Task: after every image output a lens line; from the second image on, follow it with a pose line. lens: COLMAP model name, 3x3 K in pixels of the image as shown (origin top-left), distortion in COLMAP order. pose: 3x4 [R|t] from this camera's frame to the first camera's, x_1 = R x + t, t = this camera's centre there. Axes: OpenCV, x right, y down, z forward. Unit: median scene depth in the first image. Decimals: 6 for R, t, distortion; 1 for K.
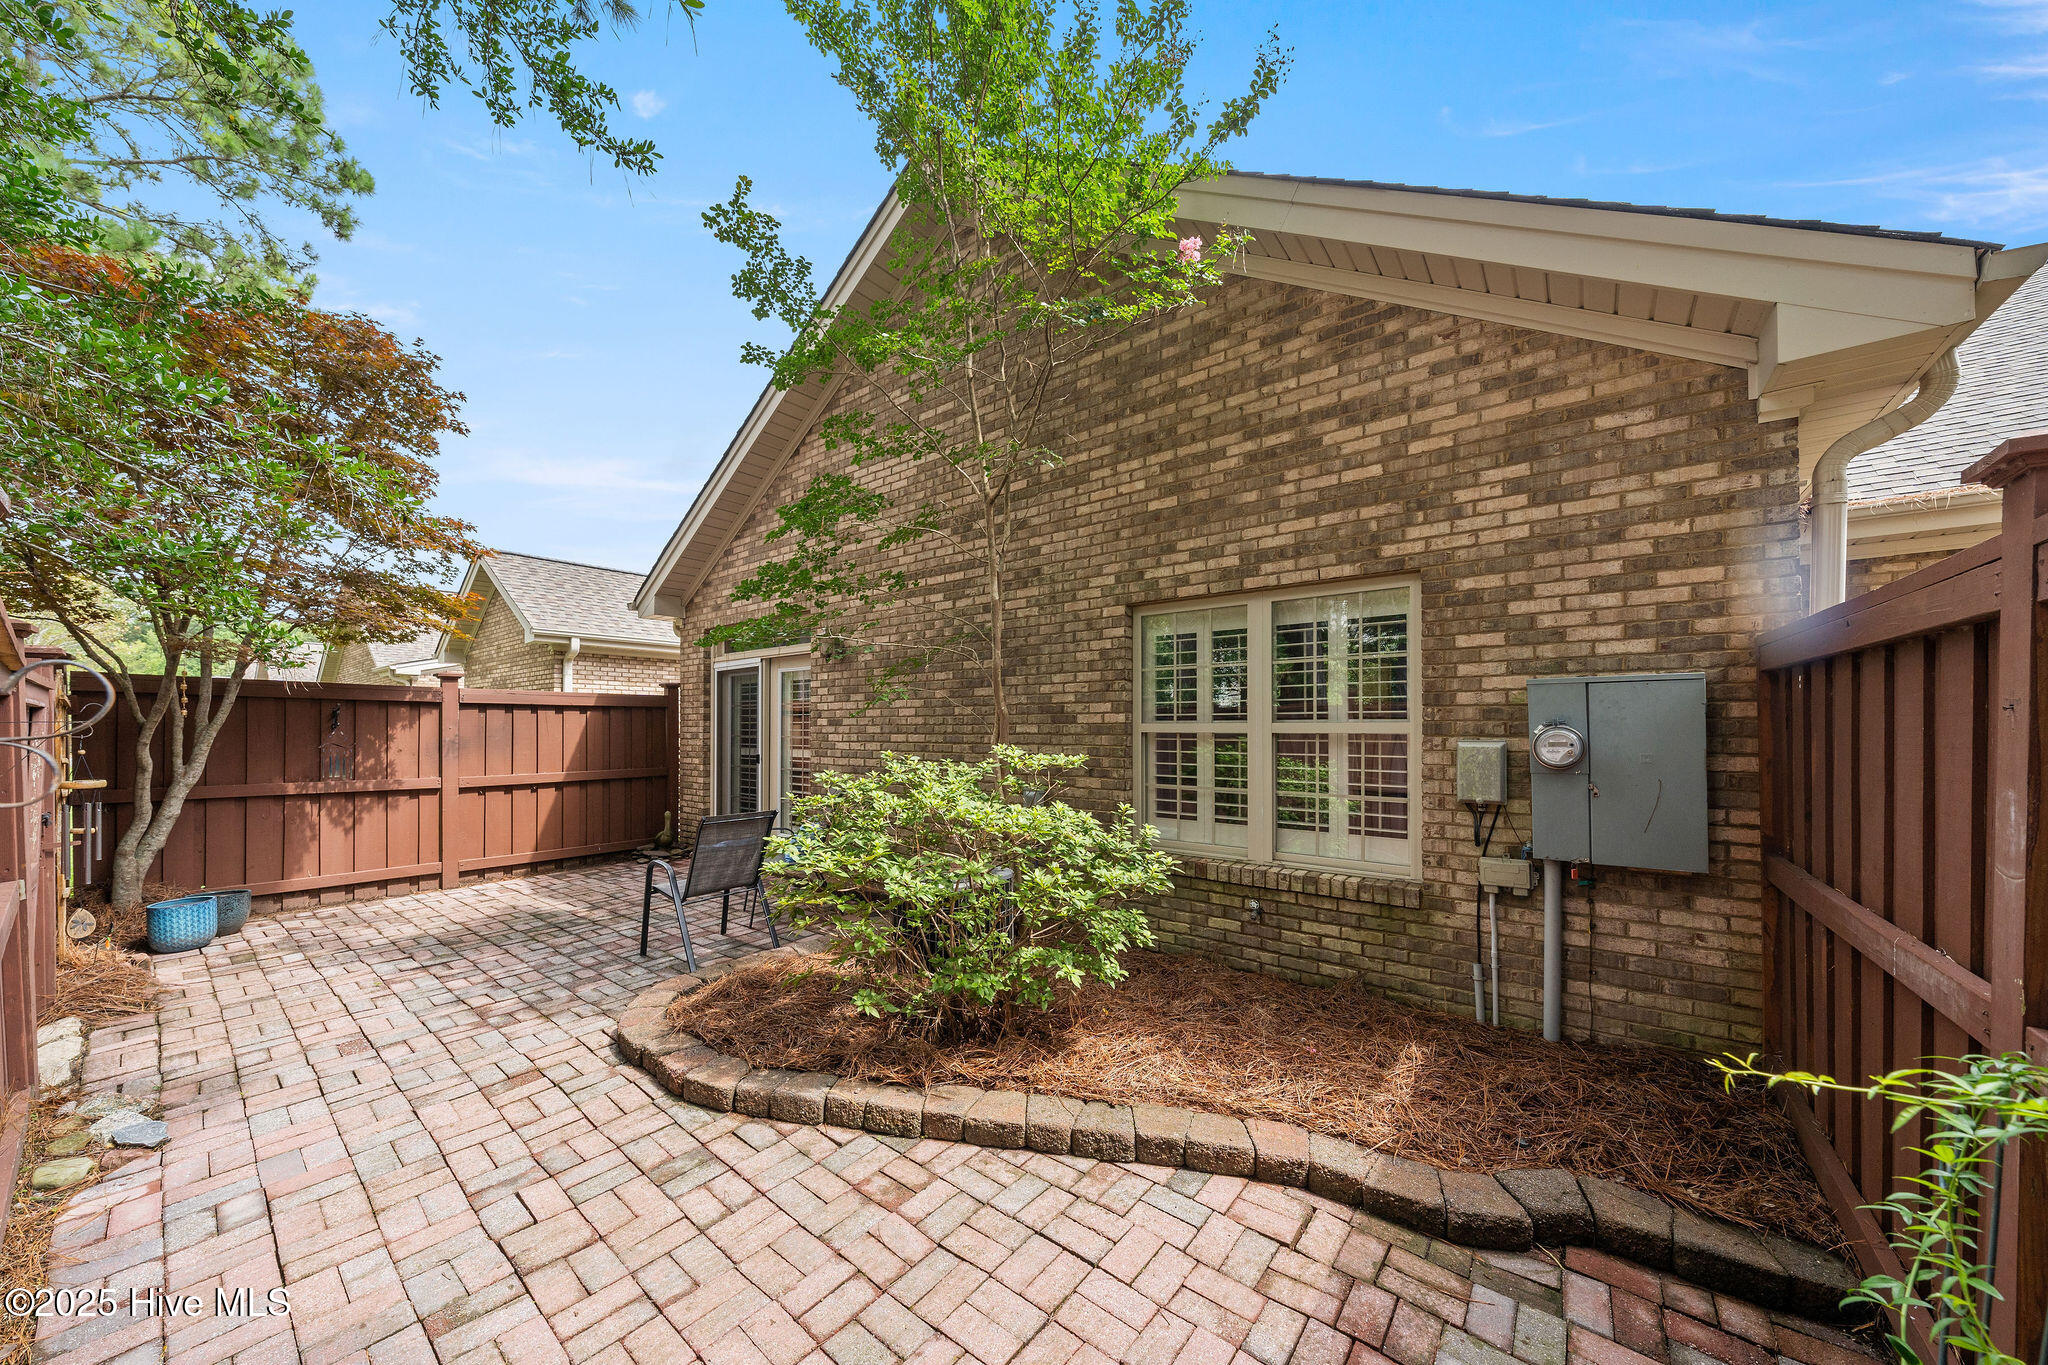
lens RADIAL K [[700.2, 0, 1028.4], [0, 700.2, 733.3], [0, 0, 1]] dist [-0.003182, 0.000190]
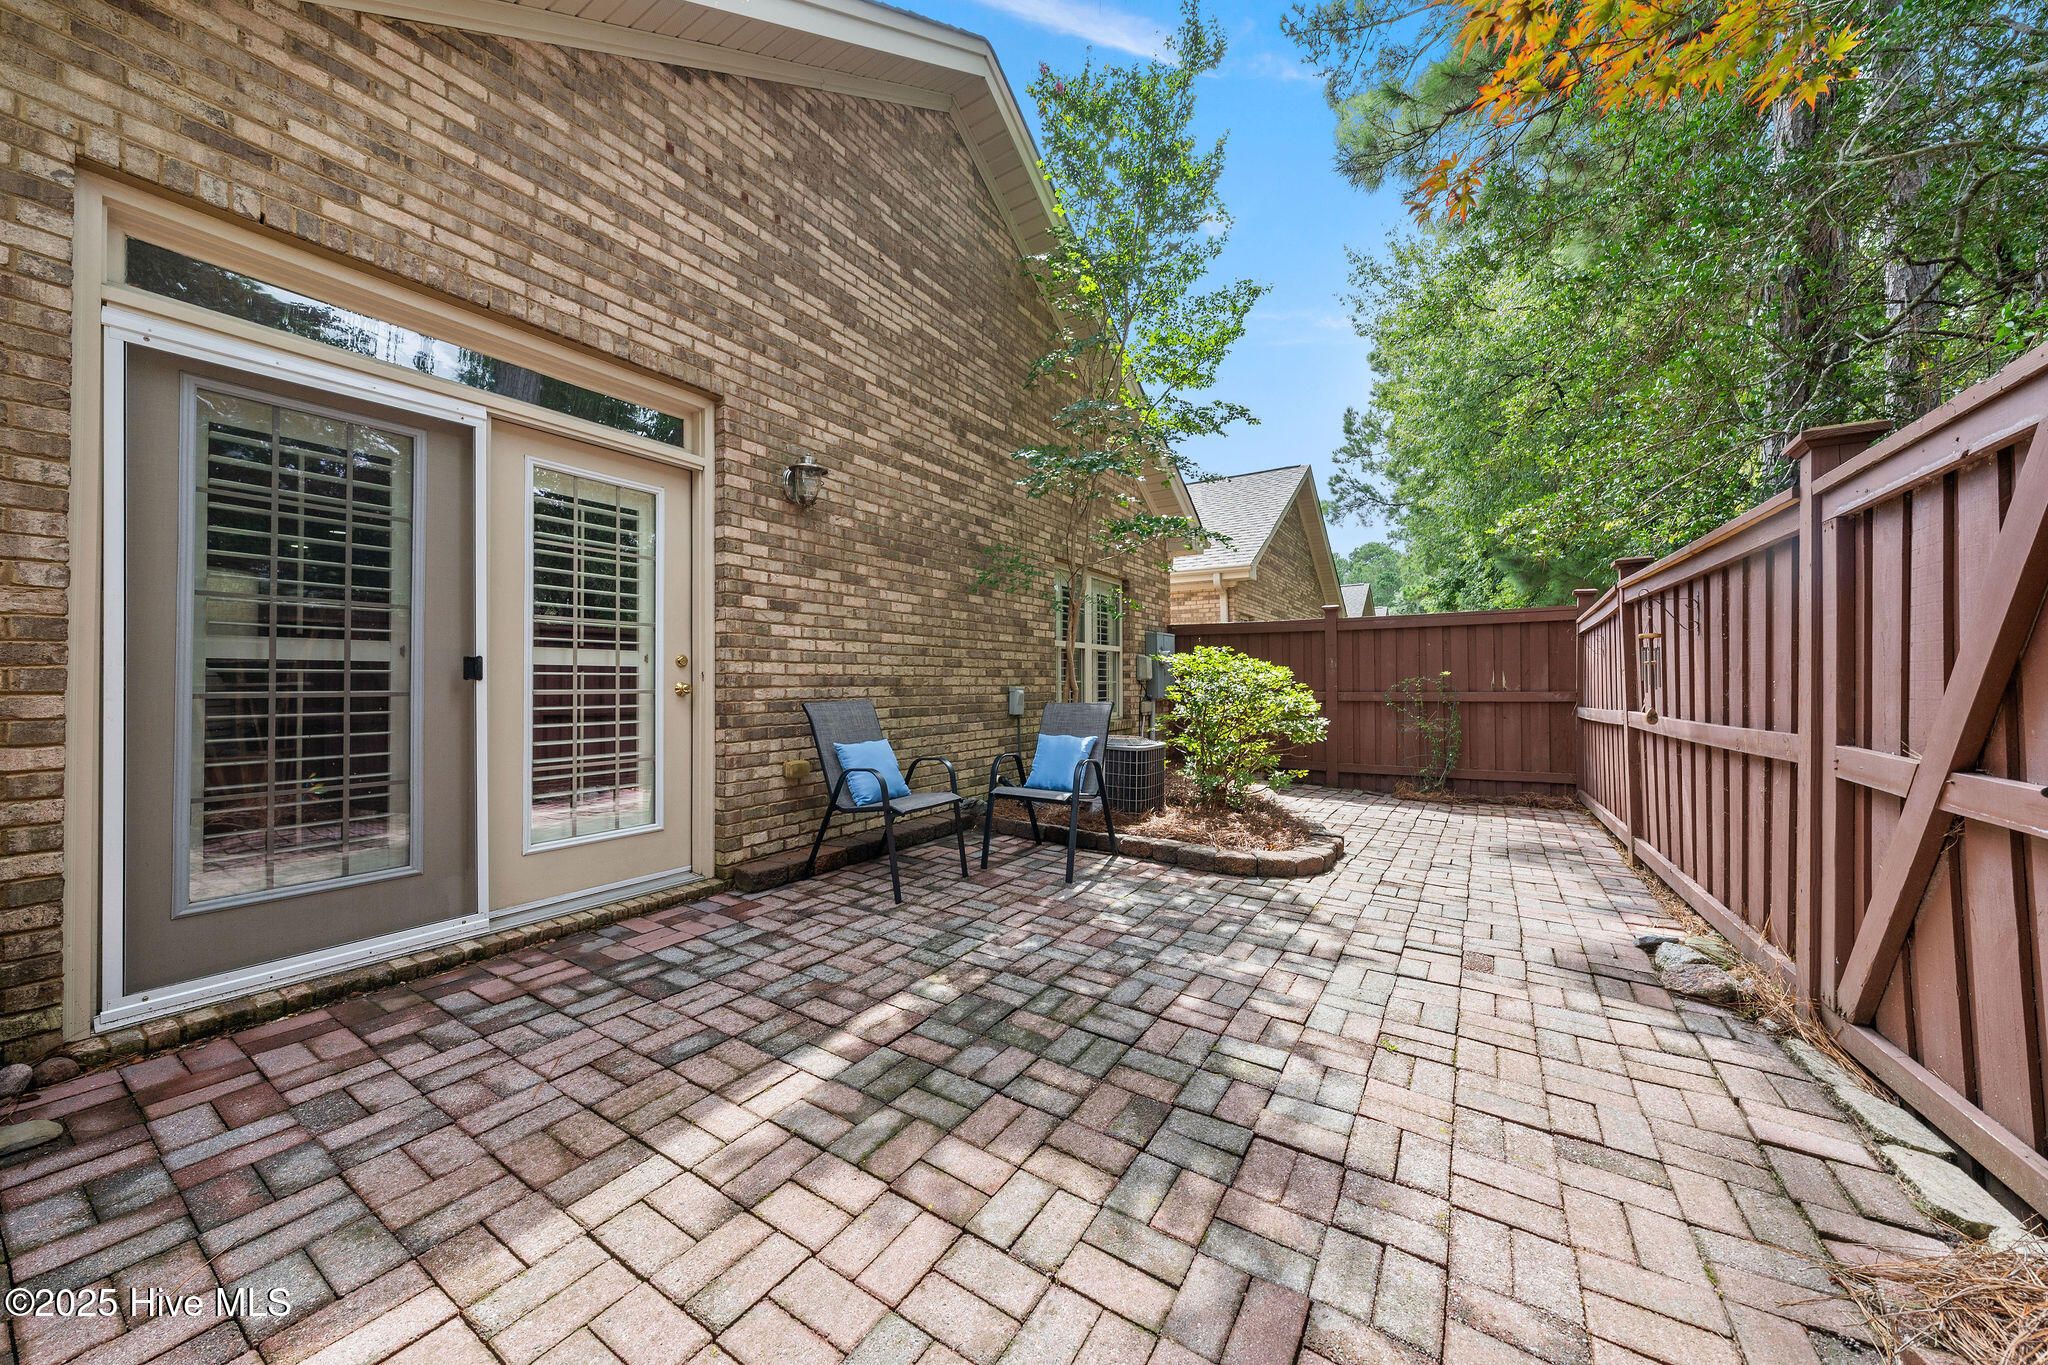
lens RADIAL K [[700.2, 0, 1031.2], [0, 700.2, 681.3], [0, 0, 1]] dist [-0.003182, 0.000190]
pose [[-0.101093, 0.006785, 0.994854, -1.040222], [0.012832, 0.999902, -0.005515, 0.065036], [-0.994794, 0.012209, -0.101171, 0.959675]]
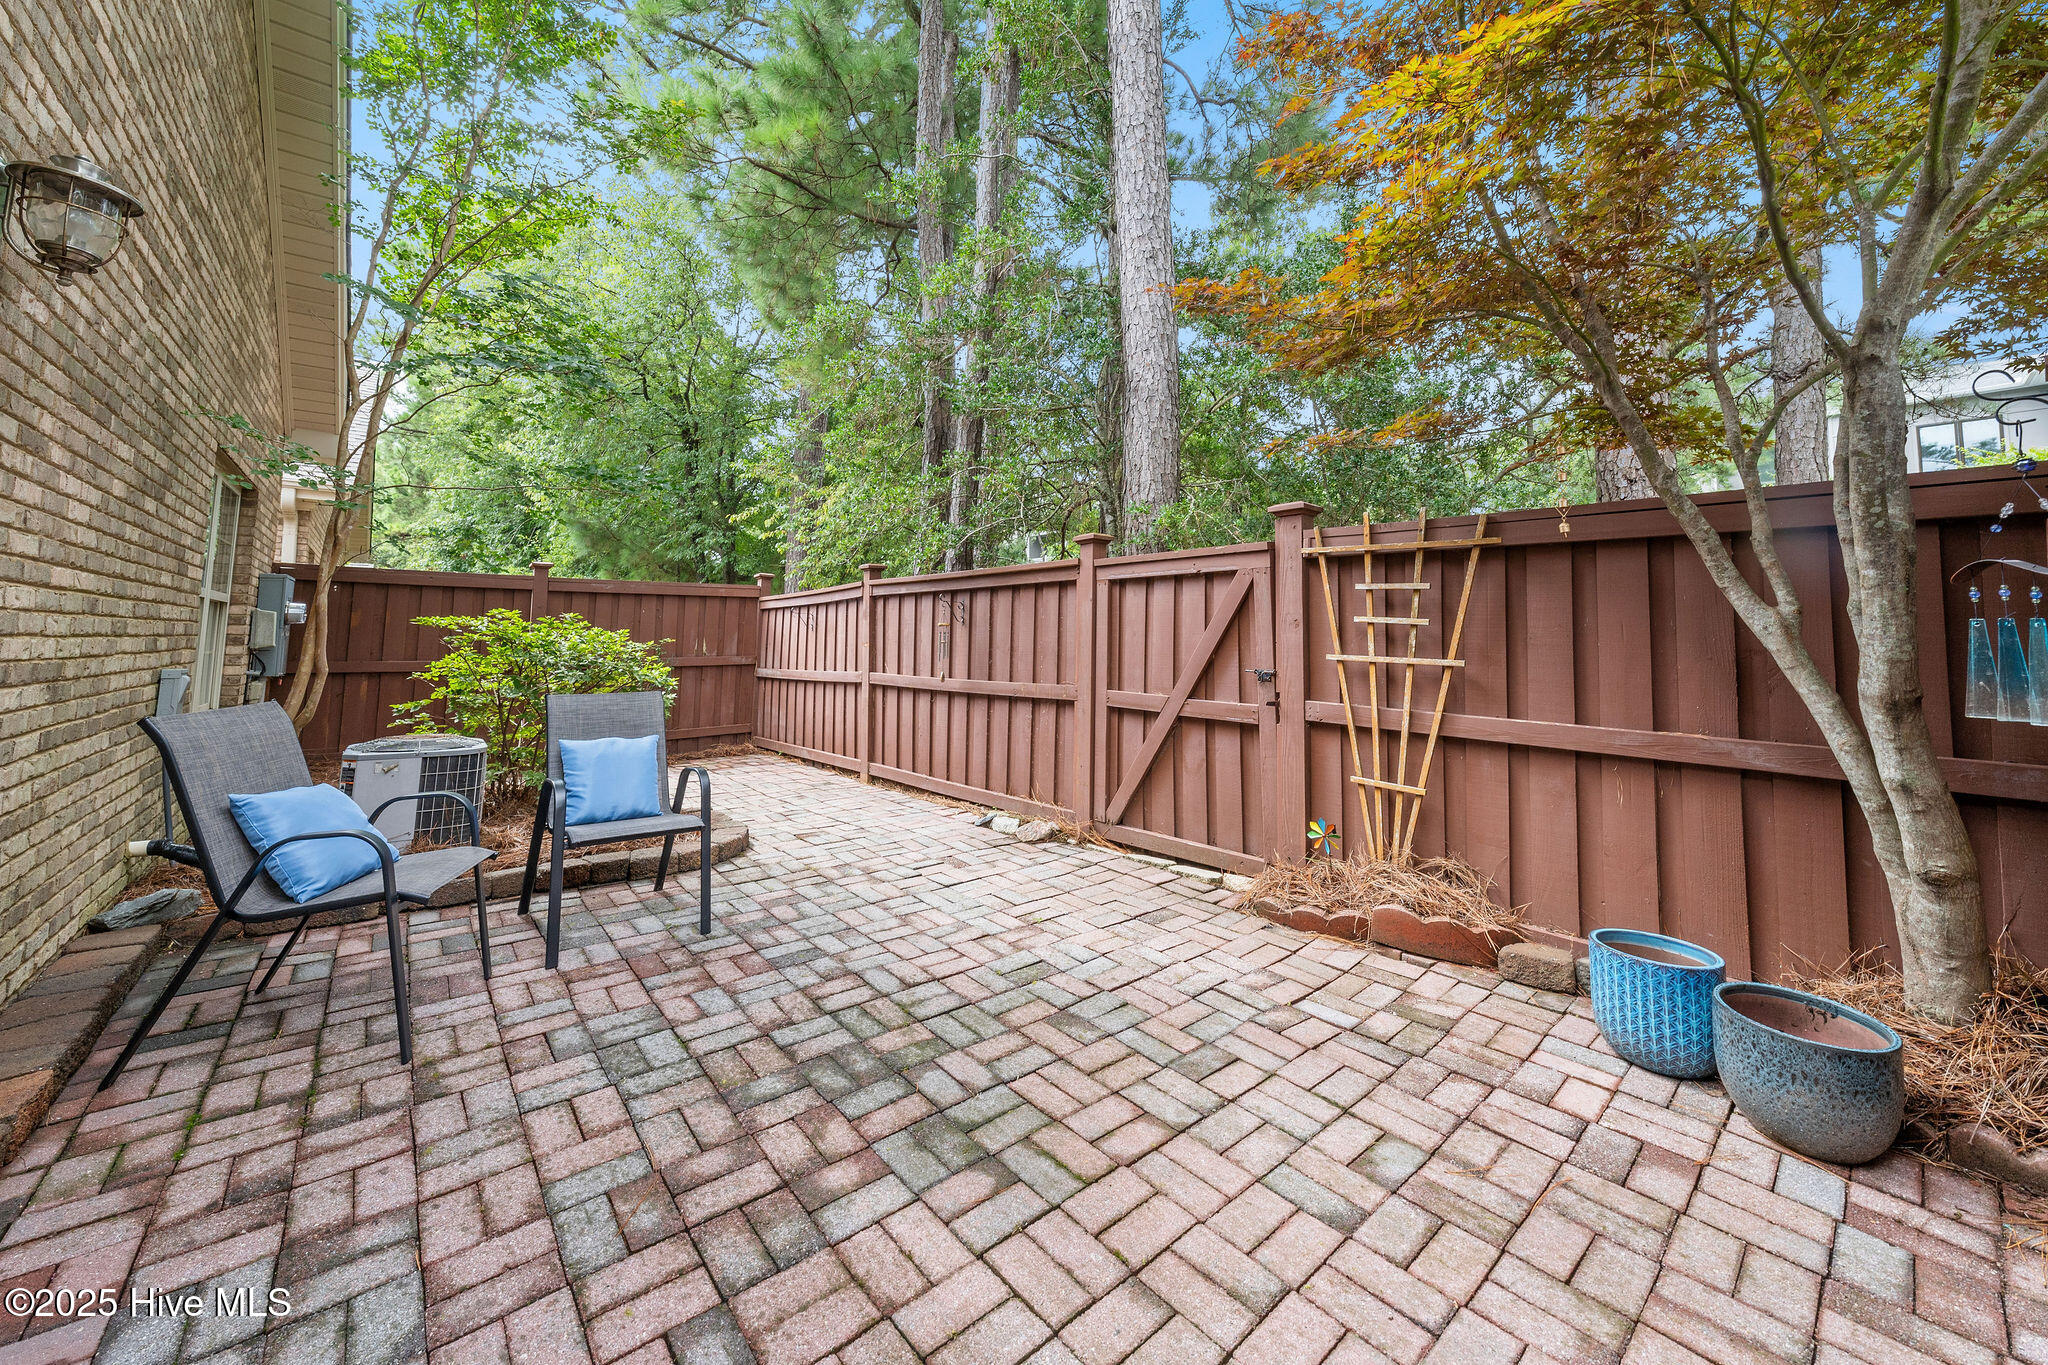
lens RADIAL K [[743.7, 0, 988.3], [0, 743.7, 595.8], [0, 0, 1]] dist [-0.003630, -0.000322]
pose [[-0.972794, 0.014679, 0.231205, -0.781842], [0.003832, 0.998874, -0.047297, 0.038482], [-0.231639, -0.045124, -0.971755, 1.312007]]
